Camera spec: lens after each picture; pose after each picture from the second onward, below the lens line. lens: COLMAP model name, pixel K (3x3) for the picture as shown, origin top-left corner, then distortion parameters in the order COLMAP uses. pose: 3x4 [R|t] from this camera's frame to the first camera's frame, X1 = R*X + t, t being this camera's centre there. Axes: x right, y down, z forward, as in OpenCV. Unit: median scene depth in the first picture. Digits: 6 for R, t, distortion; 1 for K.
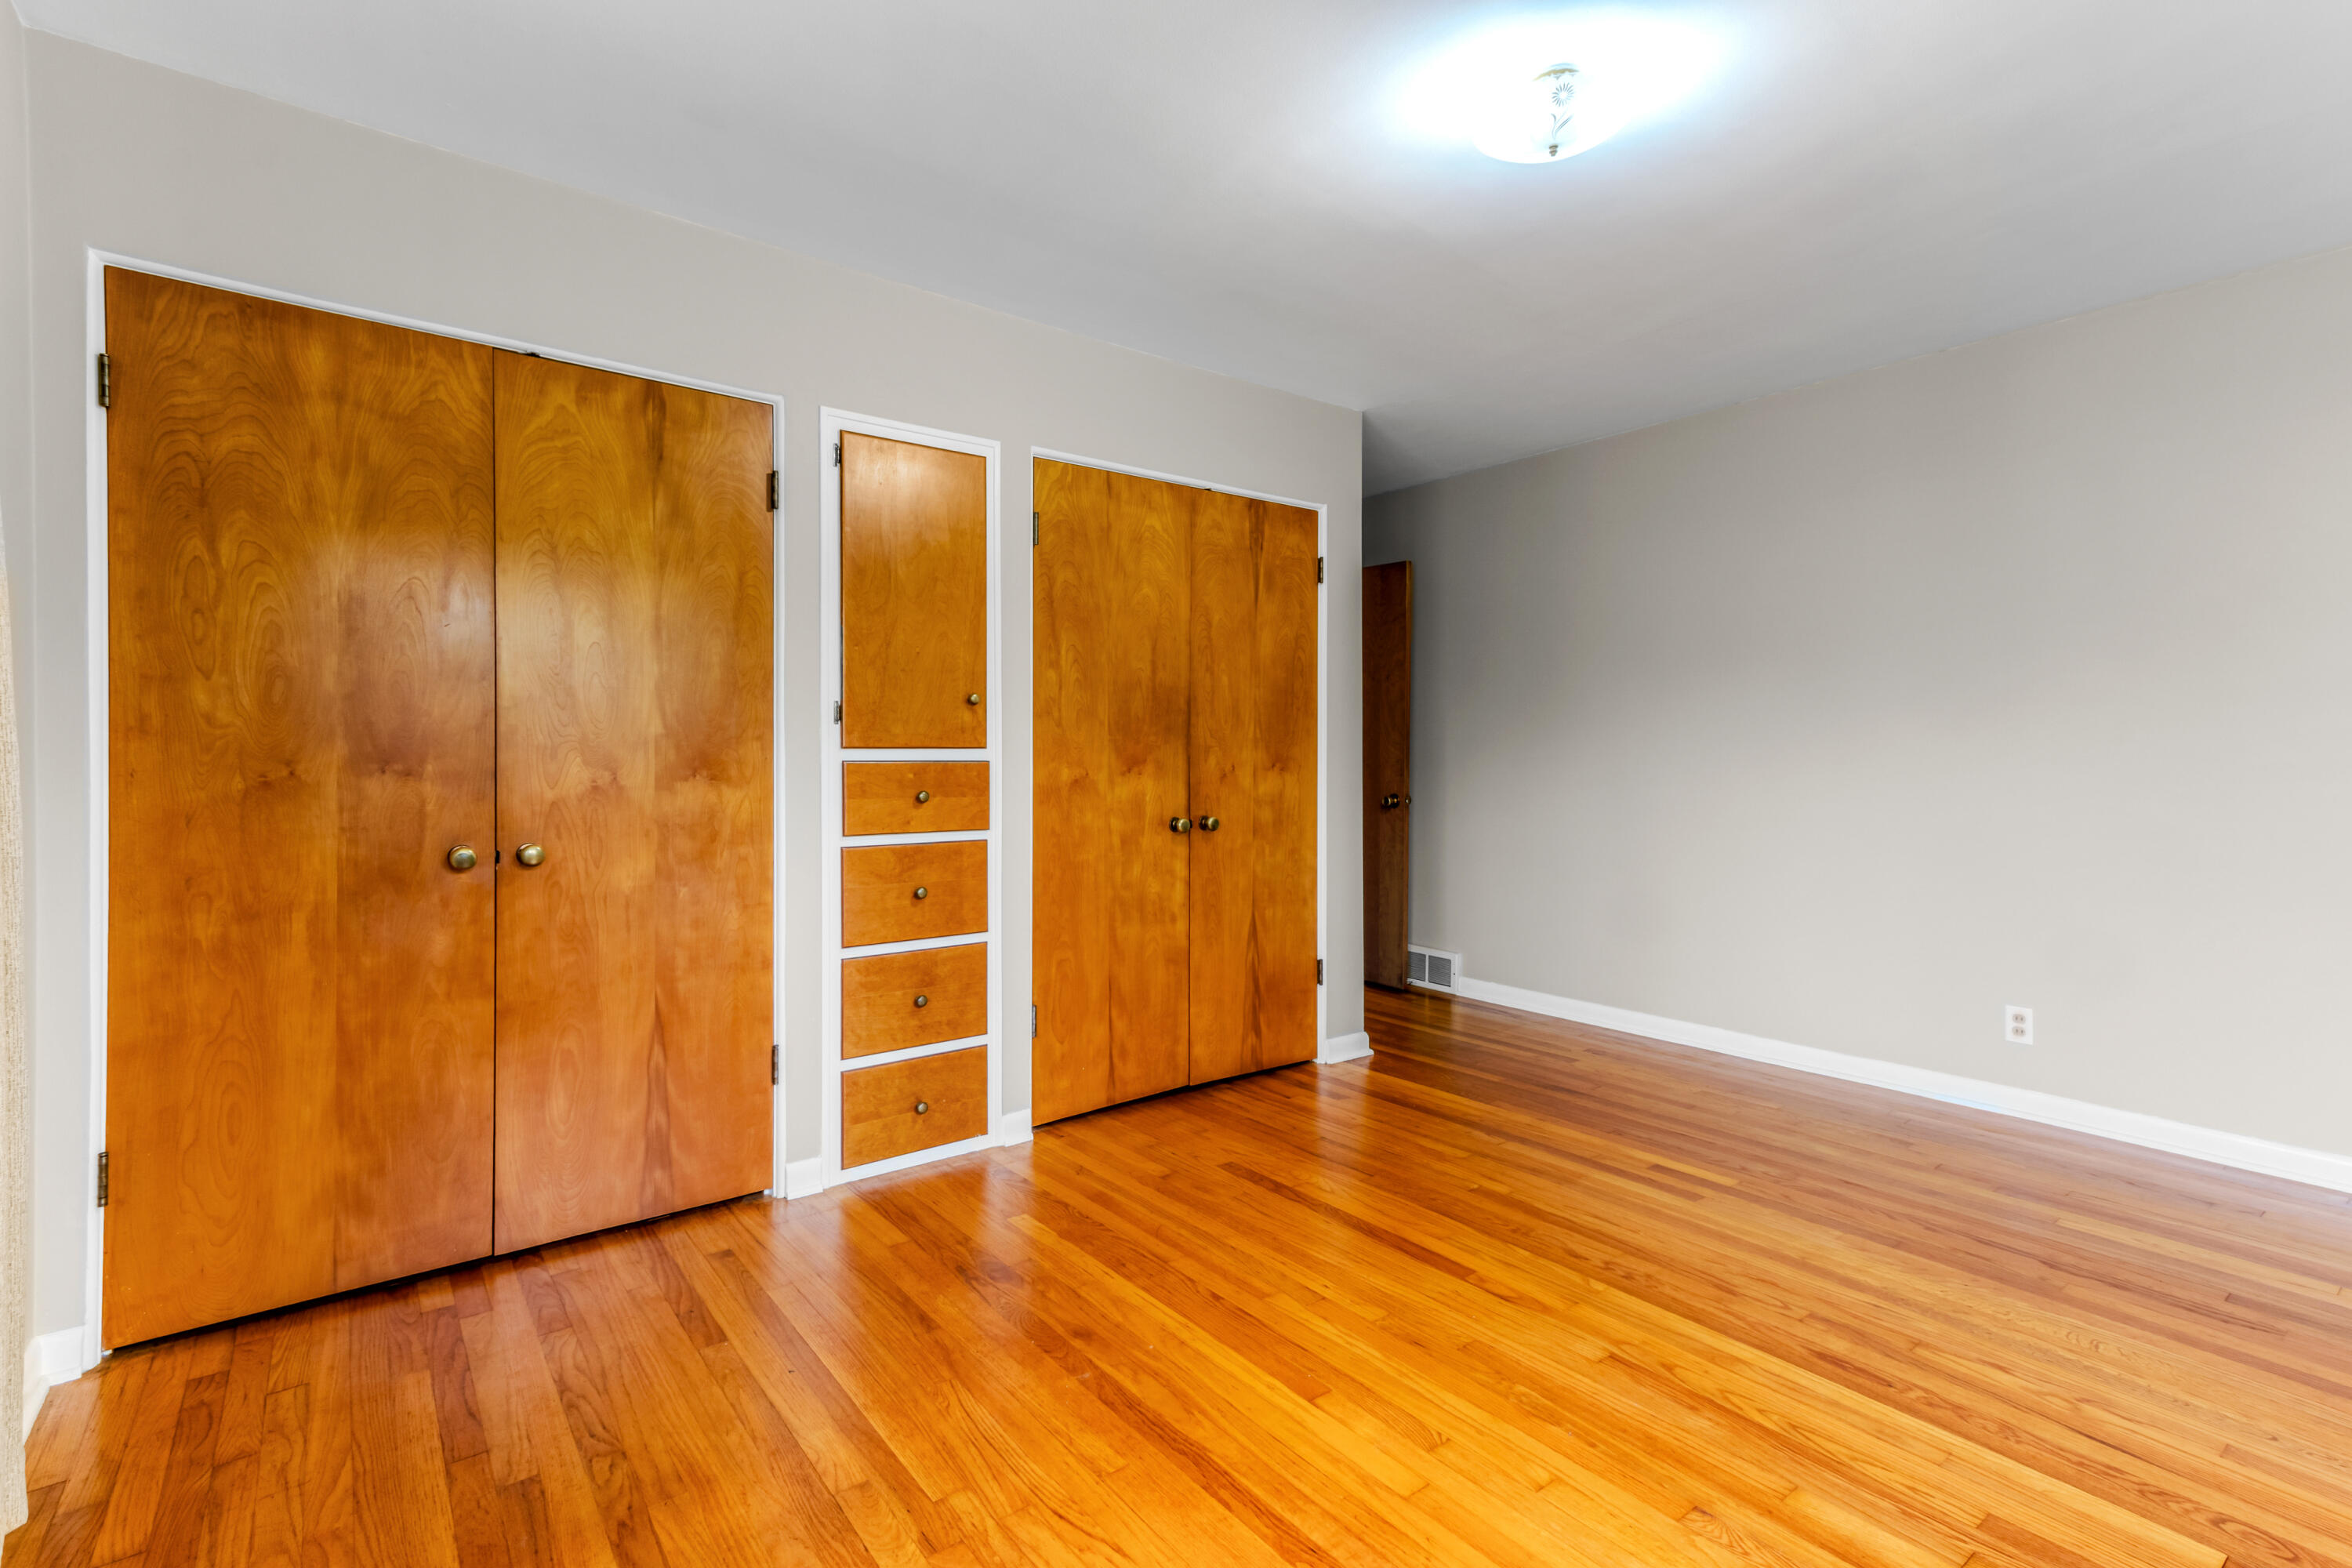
lens RADIAL K [[1106.8, 0, 1191.5], [0, 1106.8, 750.8], [0, 0, 1]] dist [0.012770, -0.000129]
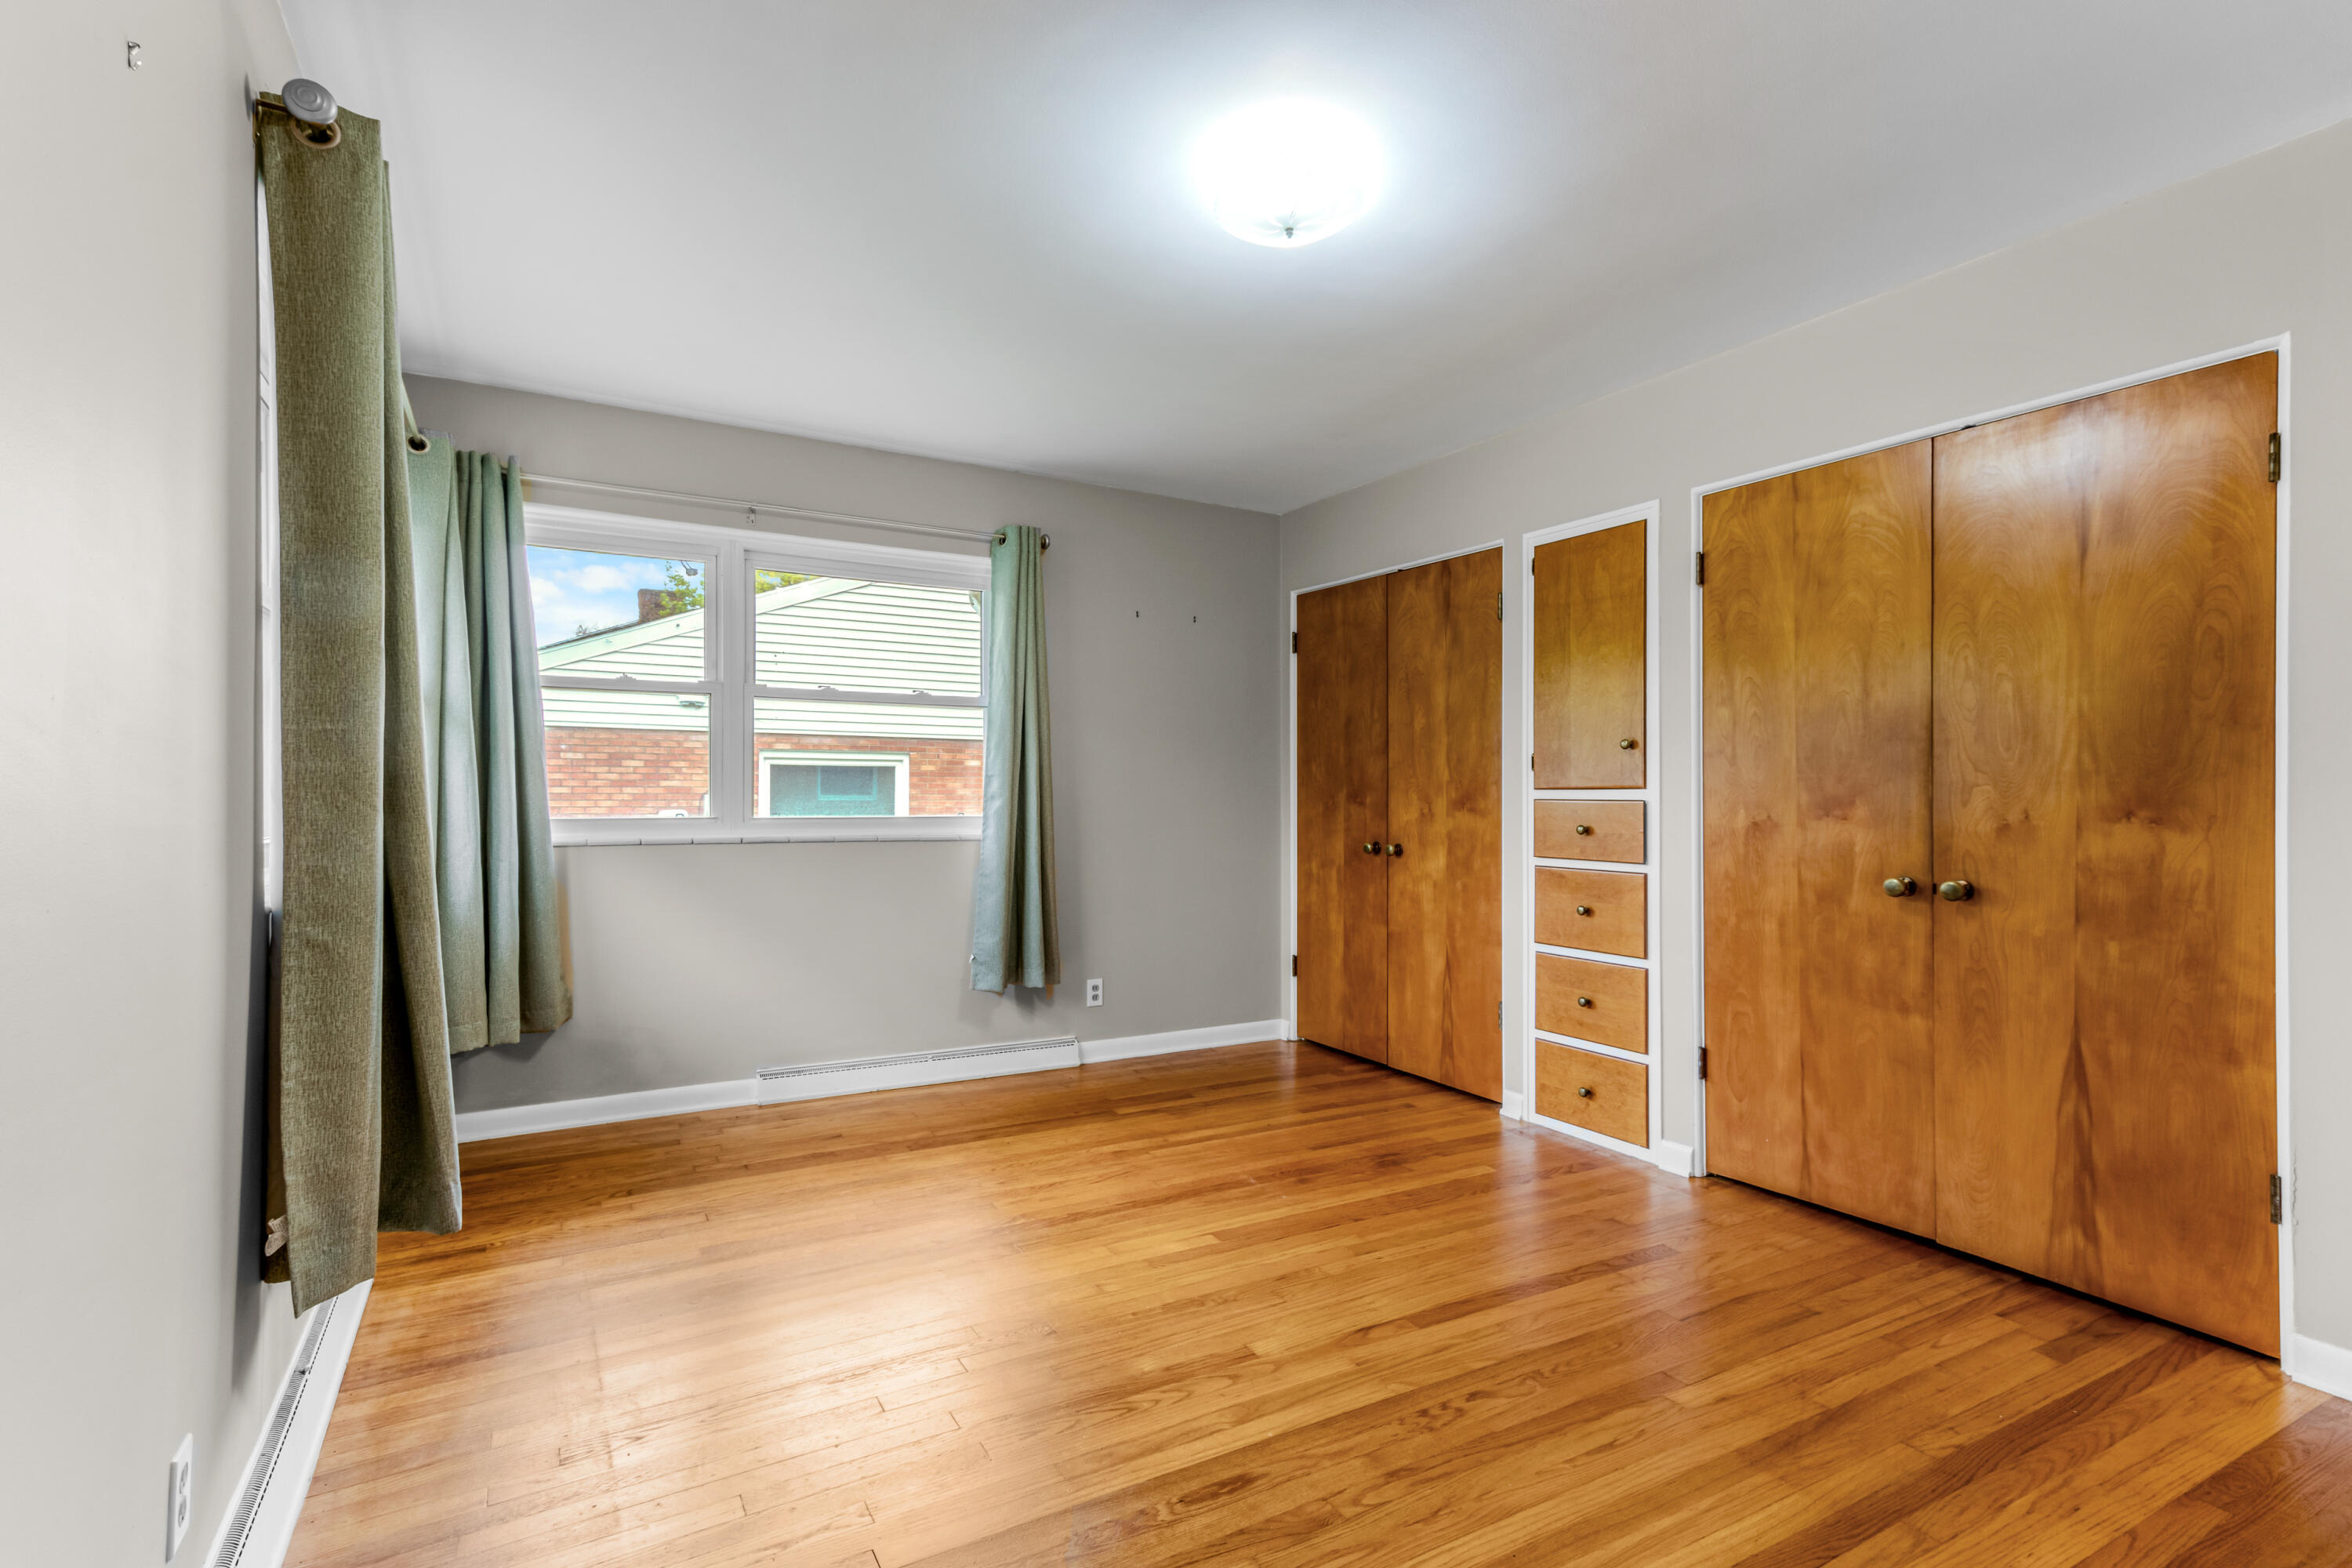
lens RADIAL K [[1106.8, 0, 1185.3], [0, 1106.8, 782.5], [0, 0, 1]] dist [0.012770, -0.000129]
pose [[-0.140222, -0.010439, -0.990065, 0.944141], [-0.000030, 0.999944, -0.010539, 0.002892], [0.990120, -0.001448, -0.140214, 0.705738]]
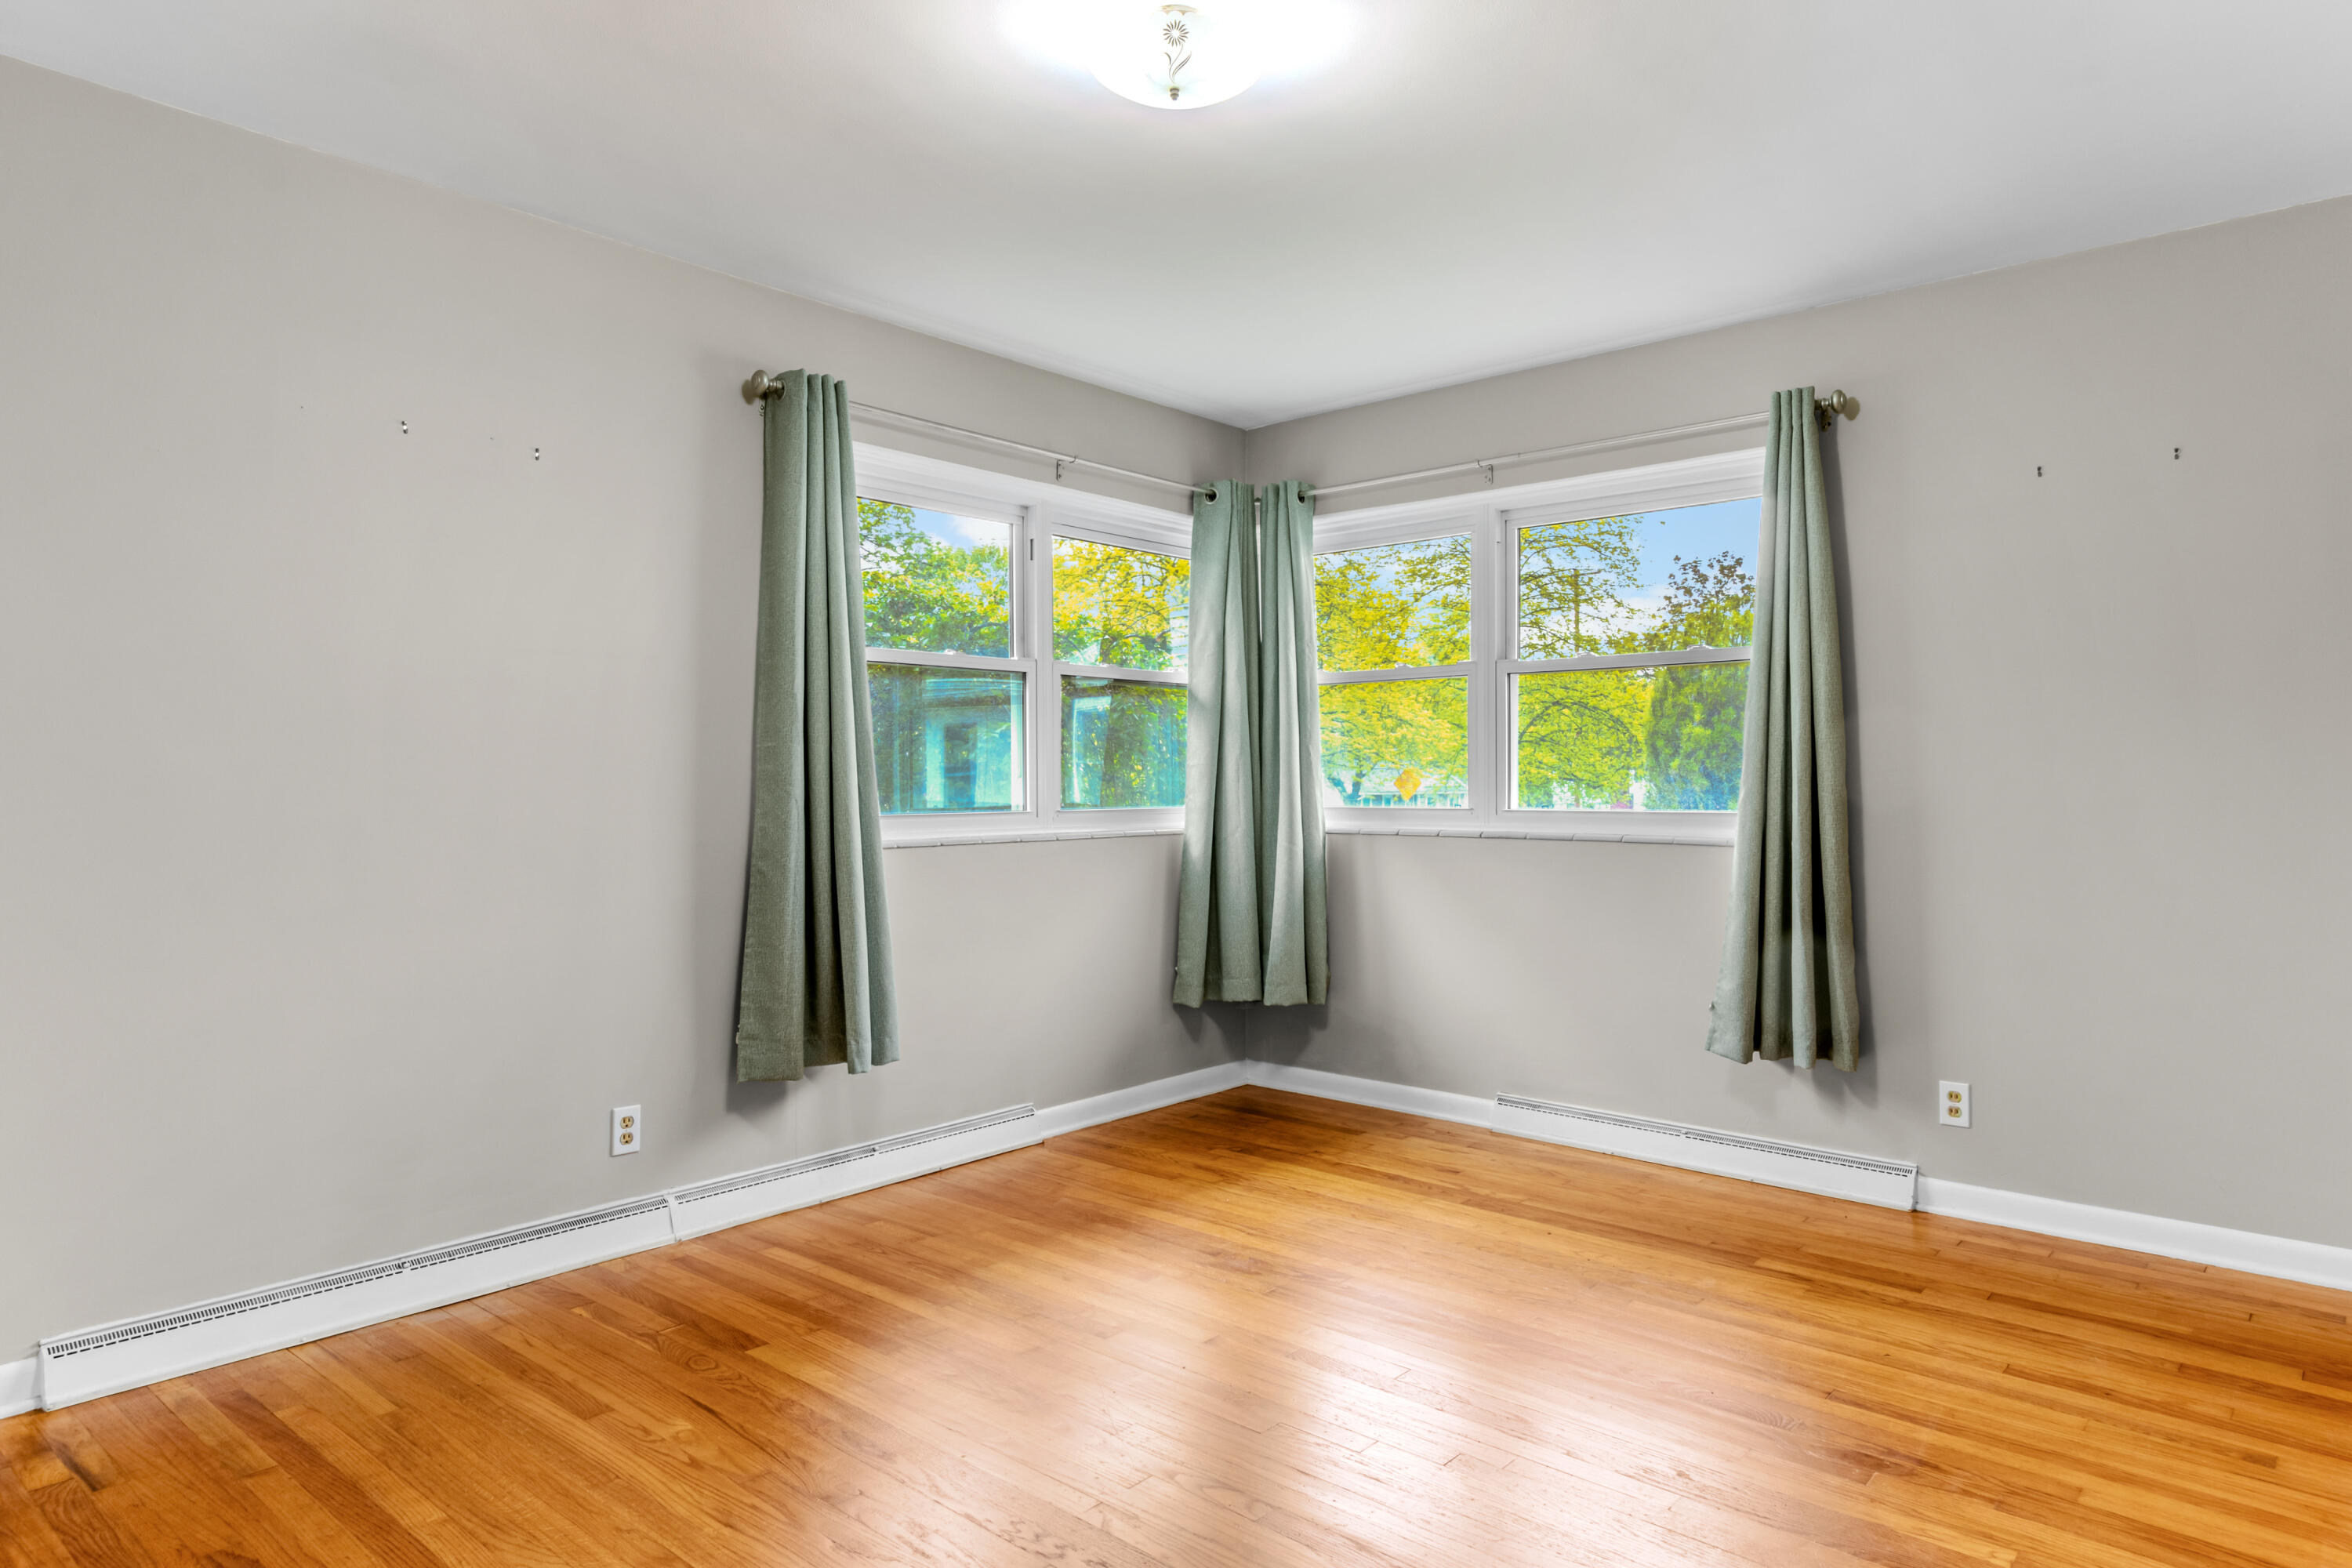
lens RADIAL K [[1425.2, 0, 1173.9], [0, 1425.2, 786.9], [0, 0, 1]] dist [-0.004196, -0.000264]
pose [[-0.986000, -0.001357, -0.166737, 0.342600], [-0.000639, 0.999990, -0.004358, 0.012041], [0.166741, -0.004190, -0.985992, 1.404241]]
